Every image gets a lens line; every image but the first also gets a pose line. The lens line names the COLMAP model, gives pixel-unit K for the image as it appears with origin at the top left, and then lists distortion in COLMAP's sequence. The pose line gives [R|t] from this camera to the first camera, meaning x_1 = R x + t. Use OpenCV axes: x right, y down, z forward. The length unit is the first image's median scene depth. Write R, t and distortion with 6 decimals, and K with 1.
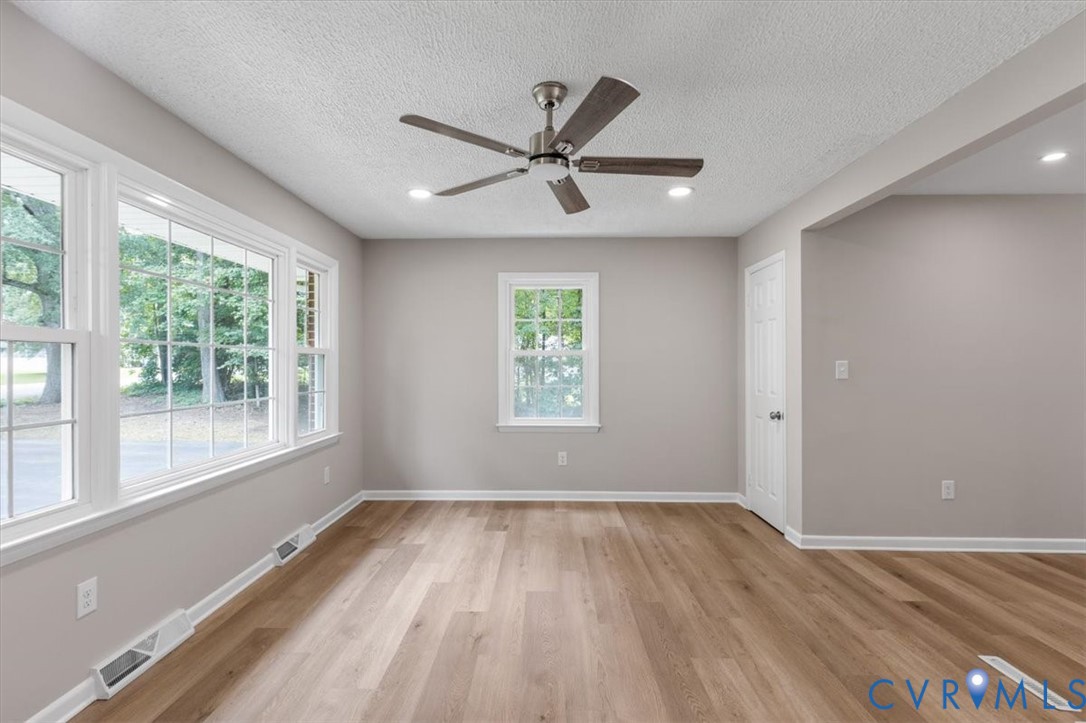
lens RADIAL K [[498.3, 0, 535.4], [0, 498.3, 365.4], [0, 0, 1]] dist [0.013683, -0.003181]
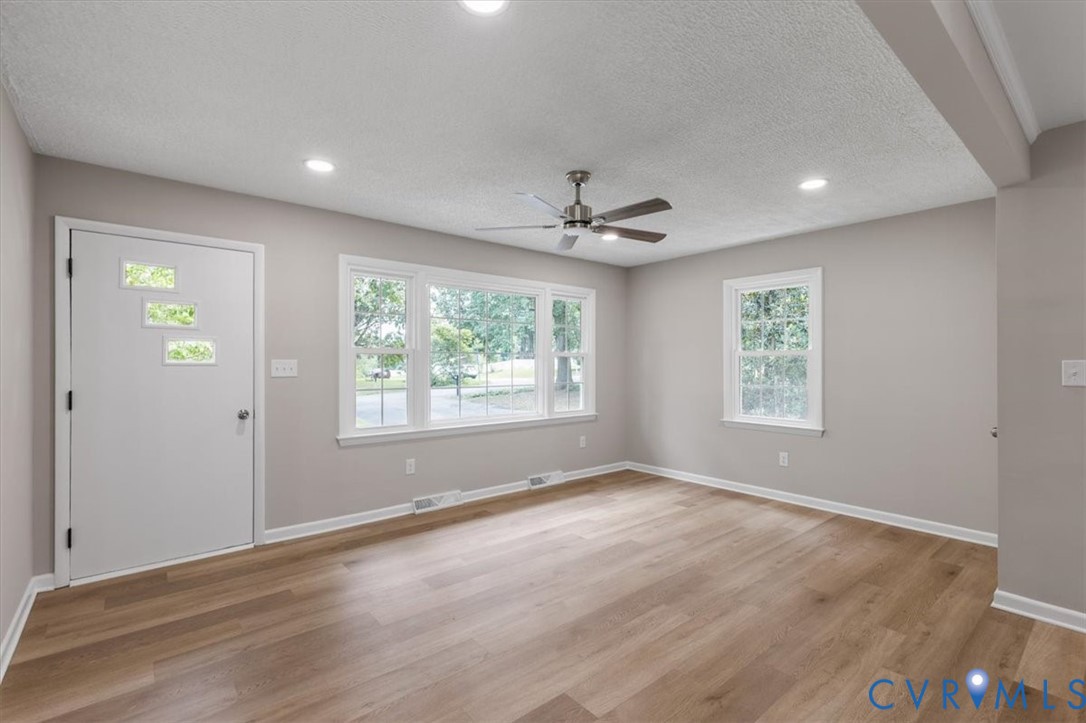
lens RADIAL K [[498.3, 0, 546.5], [0, 498.3, 360.0], [0, 0, 1]] dist [0.013683, -0.003181]
pose [[0.660136, -0.005434, -0.751126, 0.672372], [-0.002291, 0.999955, -0.009248, 0.000994], [0.751143, 0.007825, 0.660094, -0.014223]]
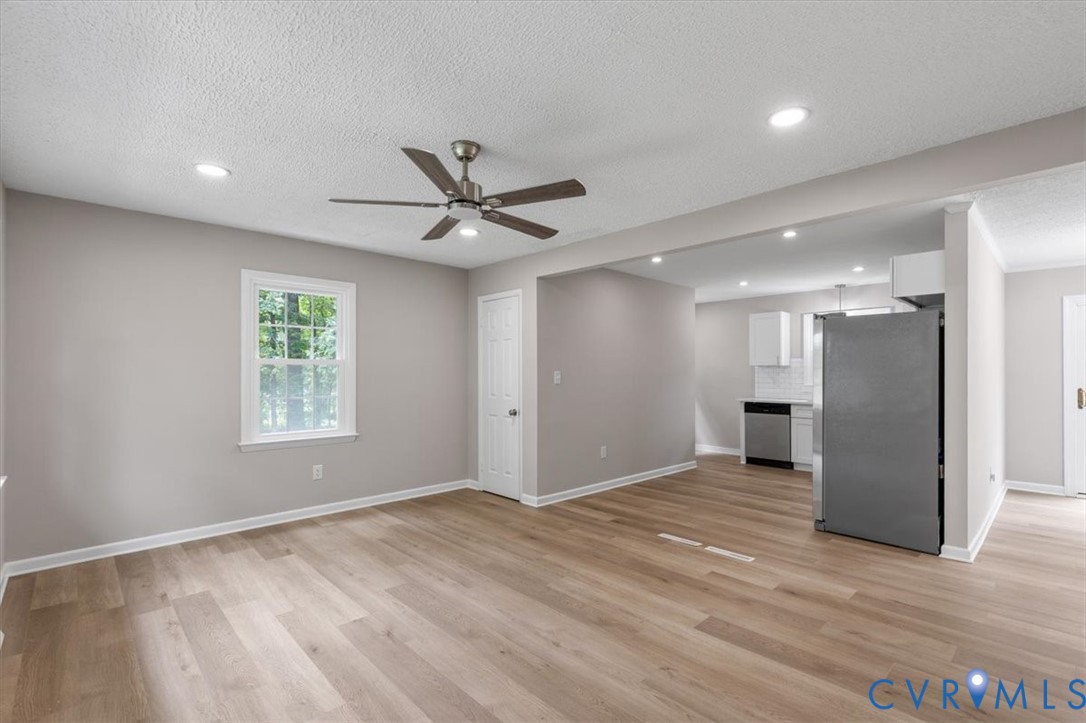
lens RADIAL K [[498.3, 0, 547.1], [0, 498.3, 370.5], [0, 0, 1]] dist [0.013683, -0.003181]
pose [[0.703813, 0.003866, 0.710375, -0.436927], [0.001865, 0.999972, -0.007289, -0.000980], [-0.710383, 0.006455, 0.703786, 0.011072]]
